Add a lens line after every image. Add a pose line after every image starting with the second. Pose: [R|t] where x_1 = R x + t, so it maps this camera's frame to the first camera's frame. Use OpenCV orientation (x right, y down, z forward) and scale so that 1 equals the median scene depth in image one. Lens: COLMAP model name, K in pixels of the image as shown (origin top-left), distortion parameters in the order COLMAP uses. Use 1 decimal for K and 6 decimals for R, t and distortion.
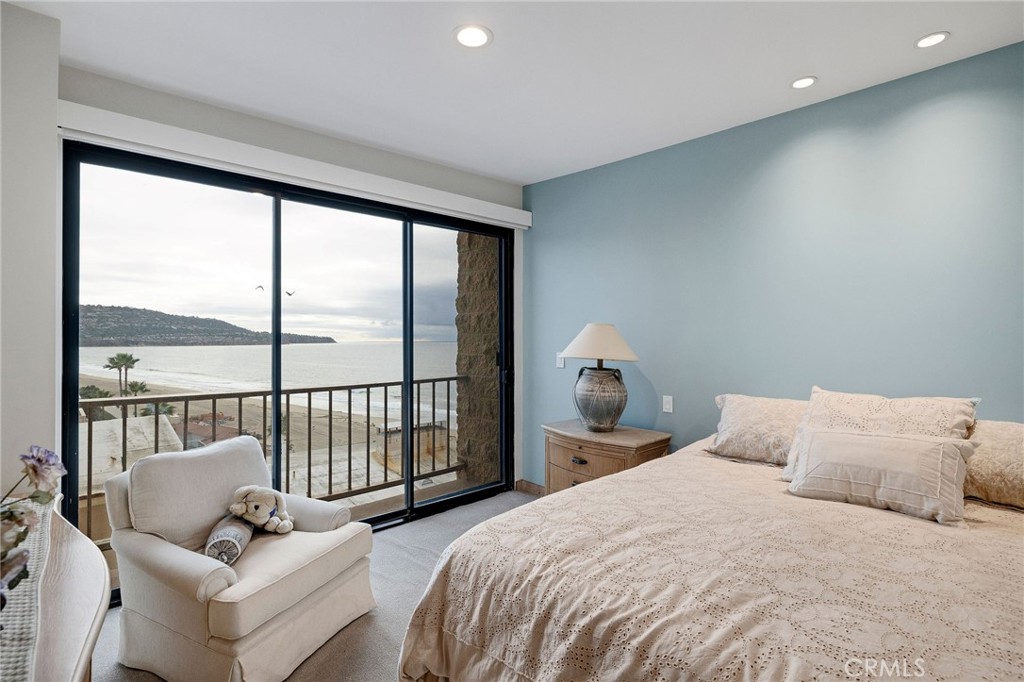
lens RADIAL K [[482.8, 0, 509.1], [0, 482.8, 335.5], [0, 0, 1]] dist [-0.003250, -0.000556]
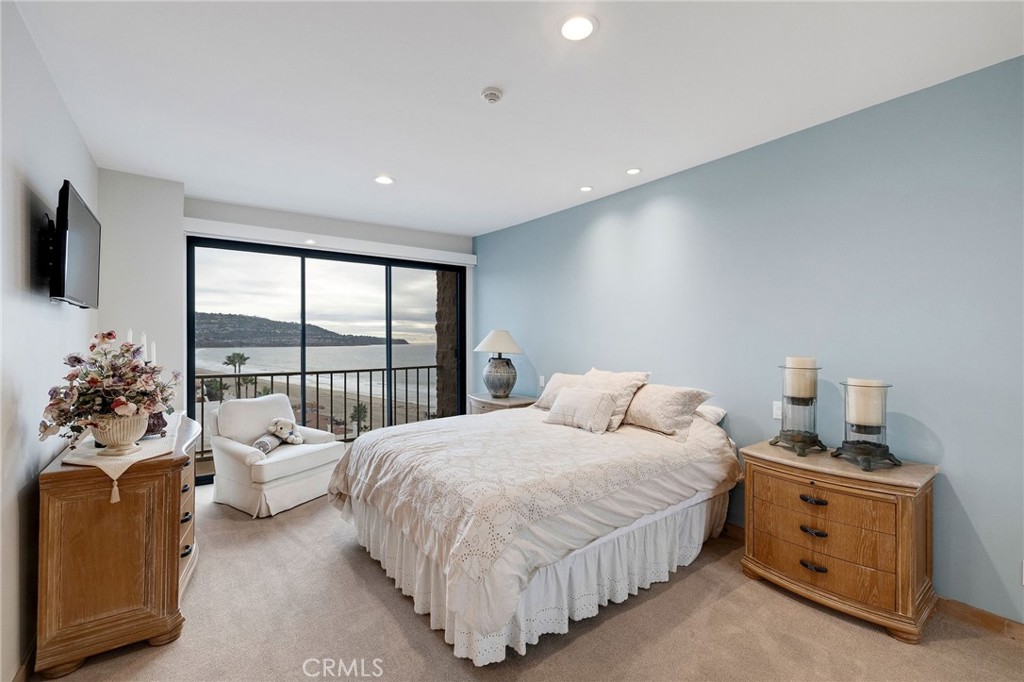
lens RADIAL K [[428.0, 0, 515.8], [0, 428.0, 340.7], [0, 0, 1]] dist [-0.003134, 0.000753]
pose [[0.994972, -0.000973, -0.100147, 0.381524], [0.001671, 0.999975, 0.006890, 0.000345], [0.100138, -0.007023, 0.994949, -0.393445]]
